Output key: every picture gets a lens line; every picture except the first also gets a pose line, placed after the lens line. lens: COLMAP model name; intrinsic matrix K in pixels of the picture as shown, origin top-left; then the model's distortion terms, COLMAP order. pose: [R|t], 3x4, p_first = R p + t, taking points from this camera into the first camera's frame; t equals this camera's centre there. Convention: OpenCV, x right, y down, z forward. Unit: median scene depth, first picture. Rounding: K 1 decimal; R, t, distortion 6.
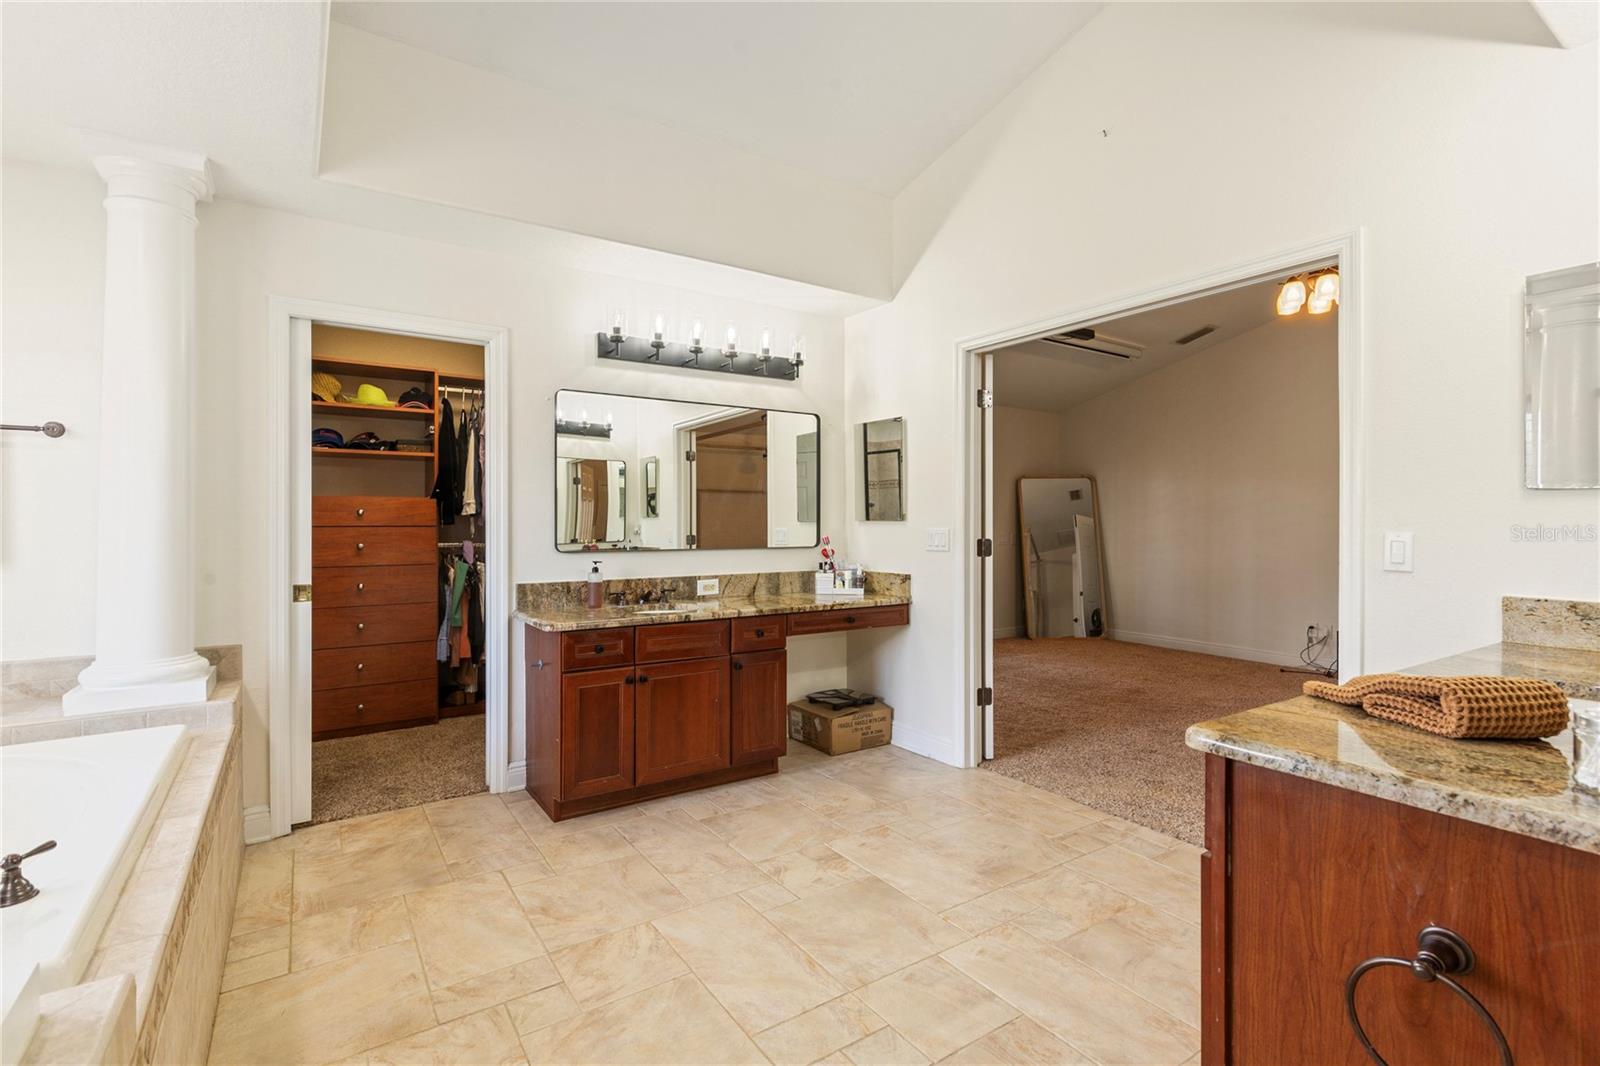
lens RADIAL K [[737.6, 0, 785.5], [0, 737.6, 523.9], [0, 0, 1]] dist [0.001413, -0.000076]
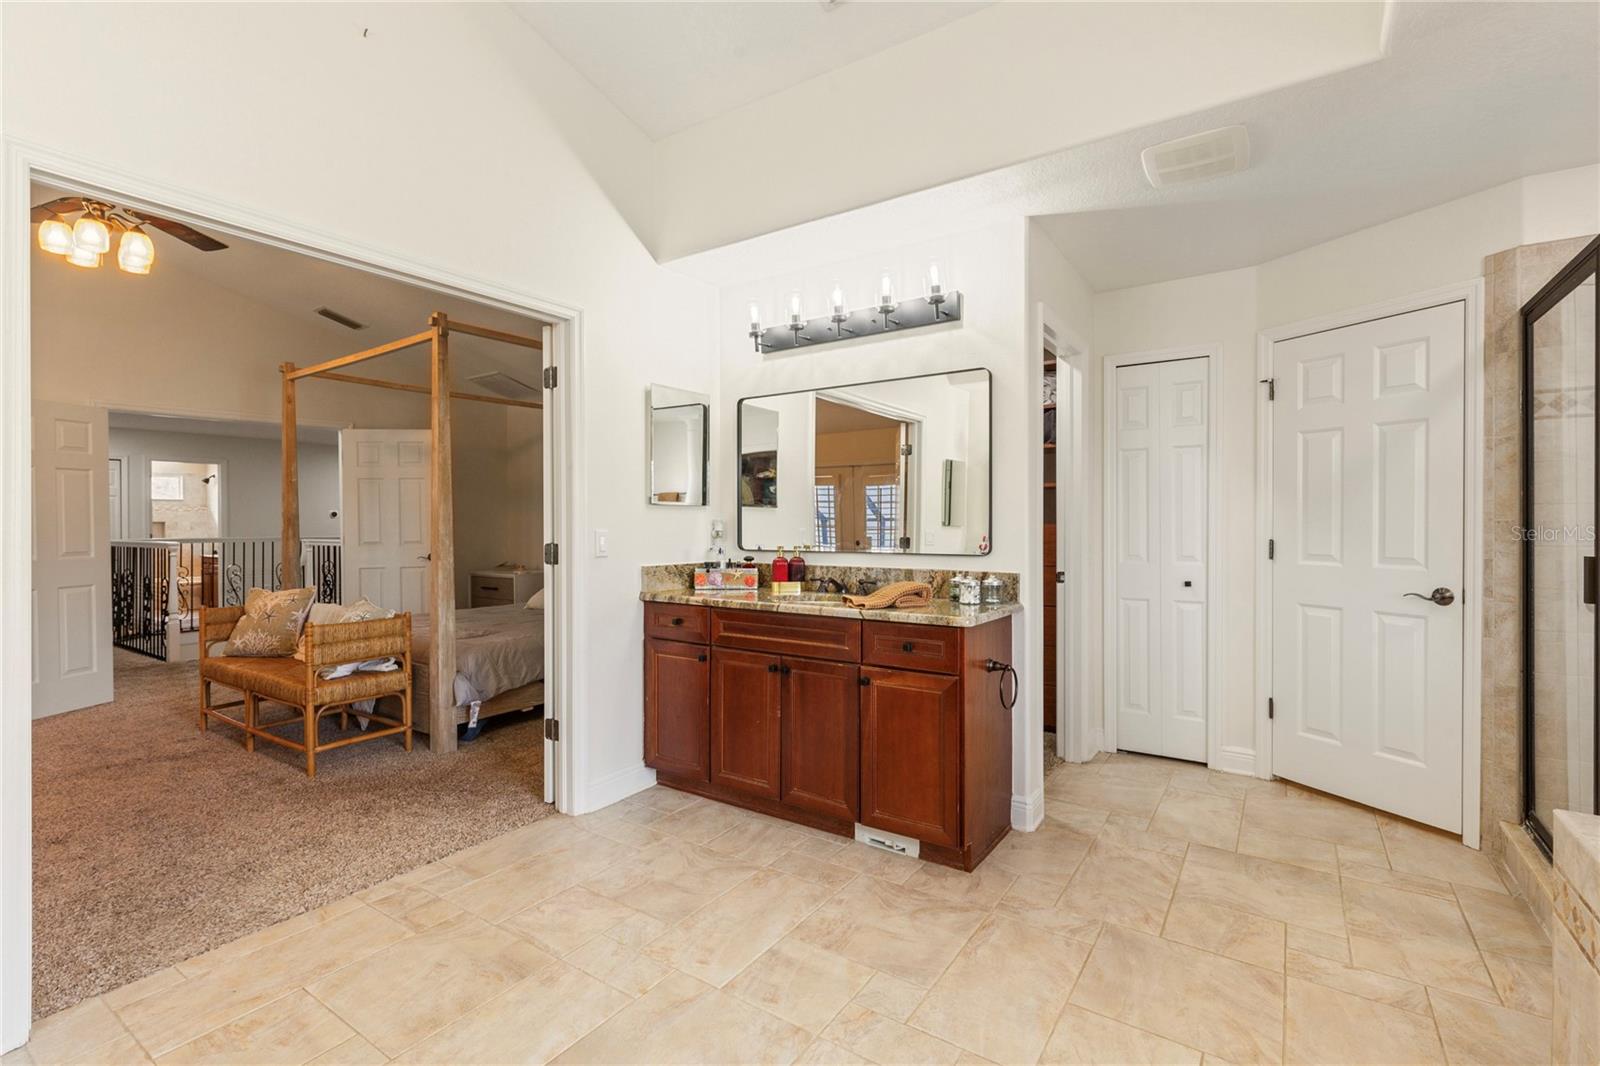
lens RADIAL K [[727.3, 0, 793.8], [0, 727.3, 525.4], [0, 0, 1]] dist [0.002996, 0.000067]
pose [[-0.379274, -0.006212, 0.925264, -0.470449], [0.005522, 0.999944, 0.008976, -0.006411], [-0.925268, 0.008513, -0.379219, 0.874072]]
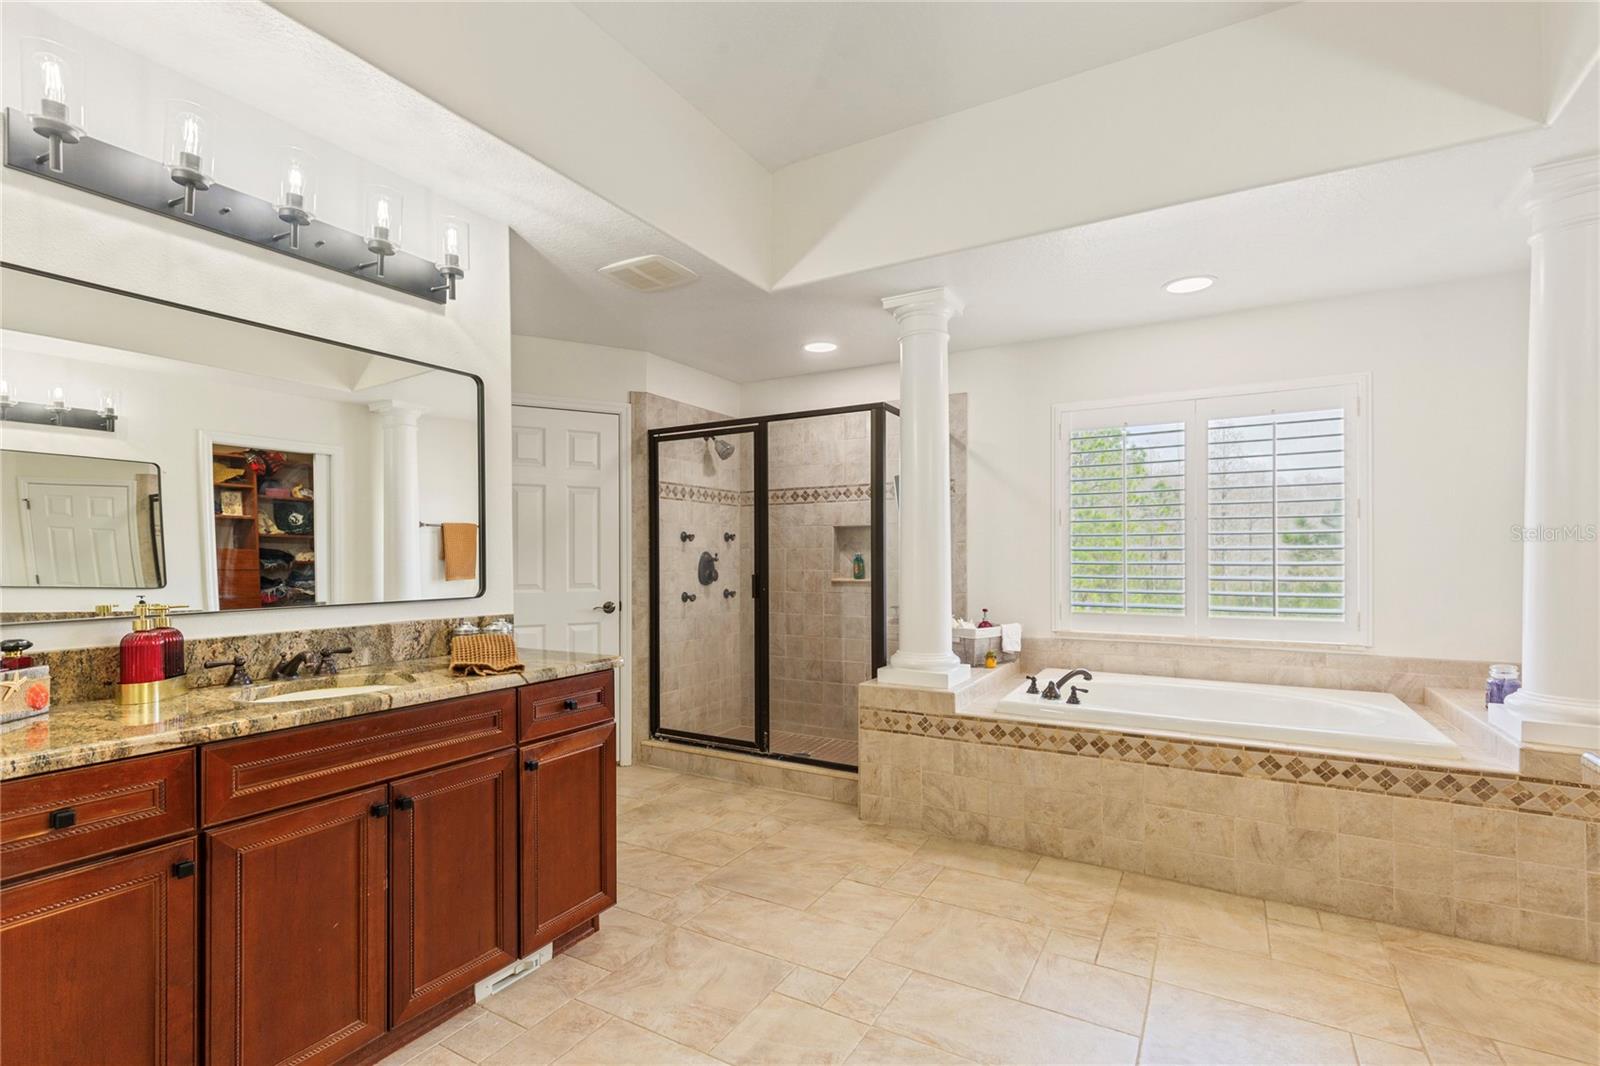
lens RADIAL K [[739.9, 0, 786.8], [0, 739.9, 557.8], [0, 0, 1]] dist [0.009801, -0.001388]
pose [[-0.898477, 0.003998, -0.439002, 0.403877], [0.002317, 0.999988, 0.004366, -0.003497], [0.439014, 0.002906, -0.898475, 1.185089]]
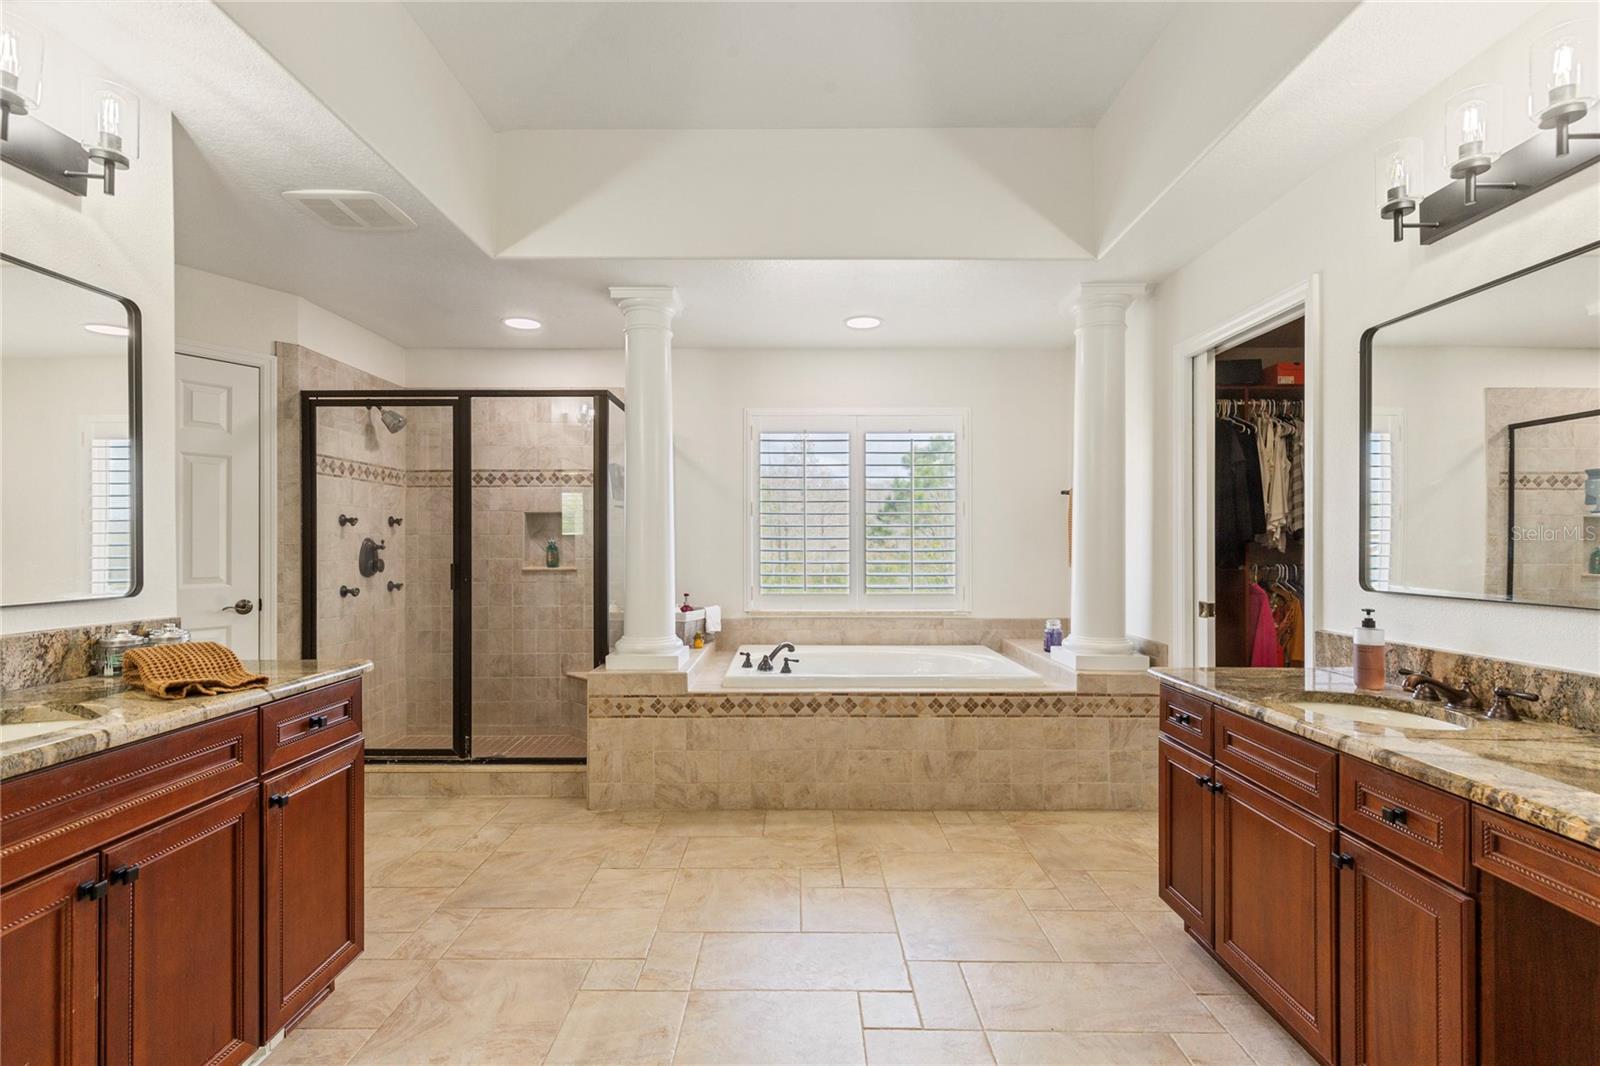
lens RADIAL K [[733.1, 0, 792.4], [0, 733.1, 543.1], [0, 0, 1]] dist [0.015947, -0.005302]
pose [[-0.557311, -0.000468, -0.830303, 0.561449], [-0.000902, 1.000000, 0.000041, -0.001675], [0.830303, 0.000772, -0.557312, 1.090072]]
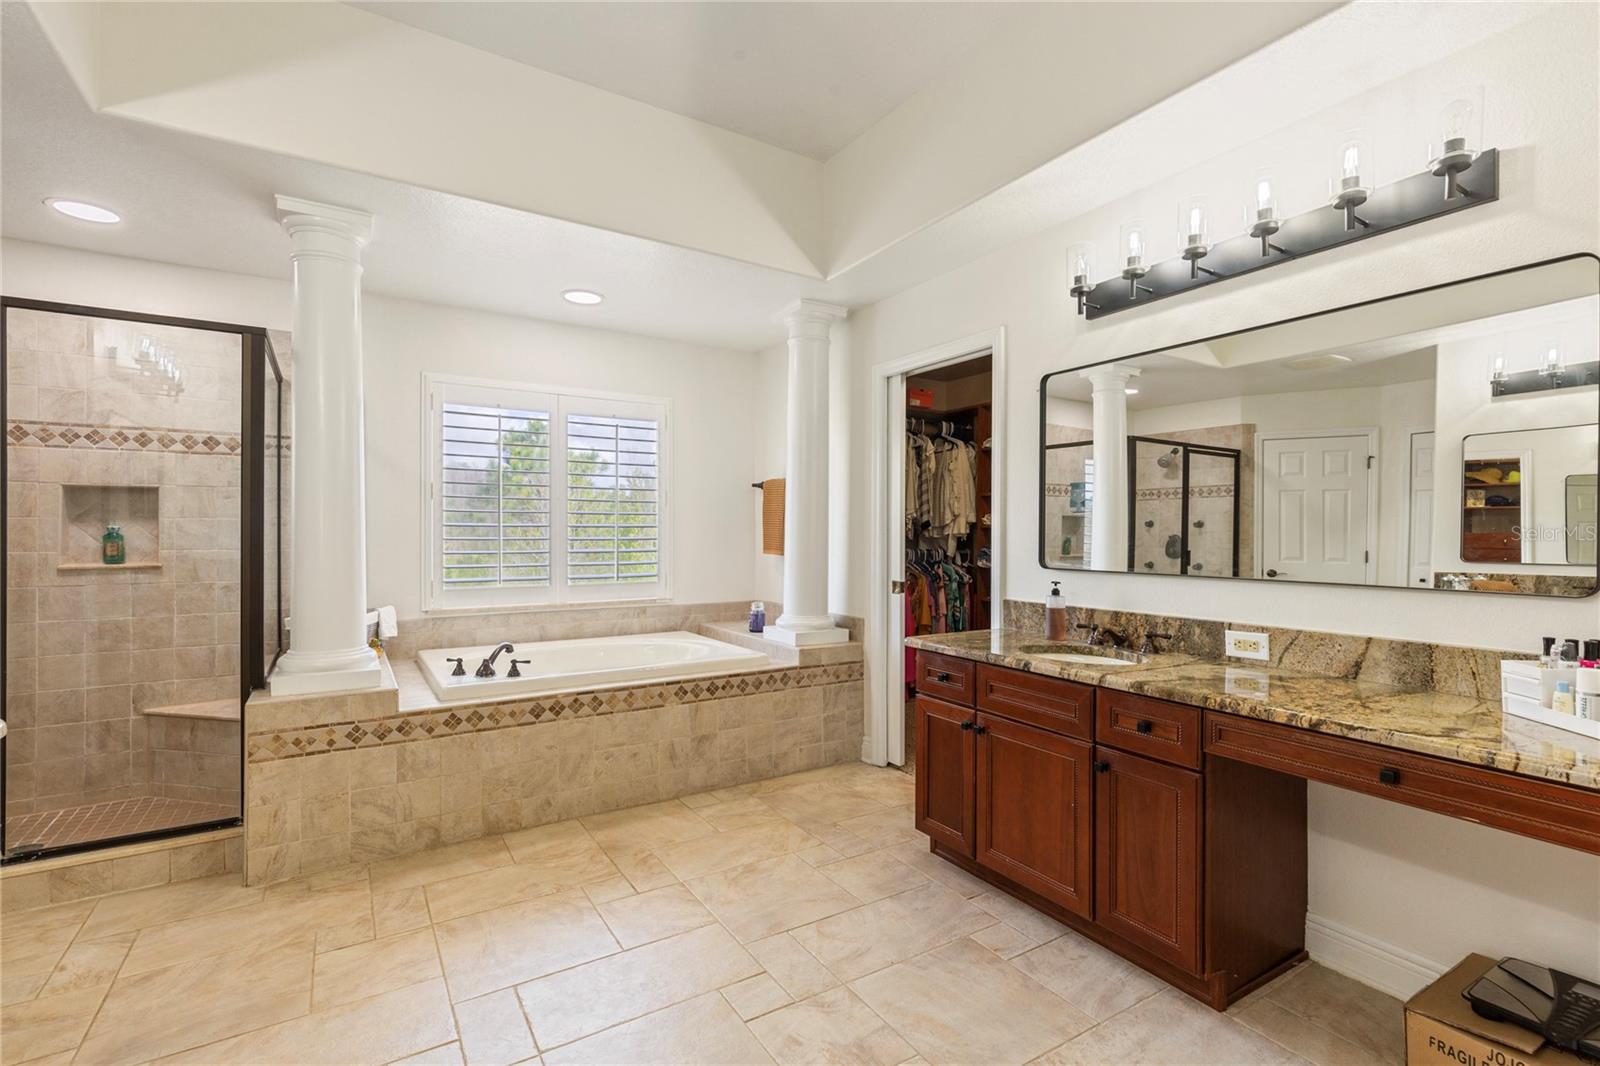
lens RADIAL K [[726.0, 0, 793.6], [0, 726.0, 531.7], [0, 0, 1]] dist [0.009970, -0.000686]
pose [[-0.030711, 0.000166, -0.999528, 0.618896], [-0.004181, 0.999991, 0.000295, -0.002665], [0.999520, 0.004188, -0.030710, 0.852496]]
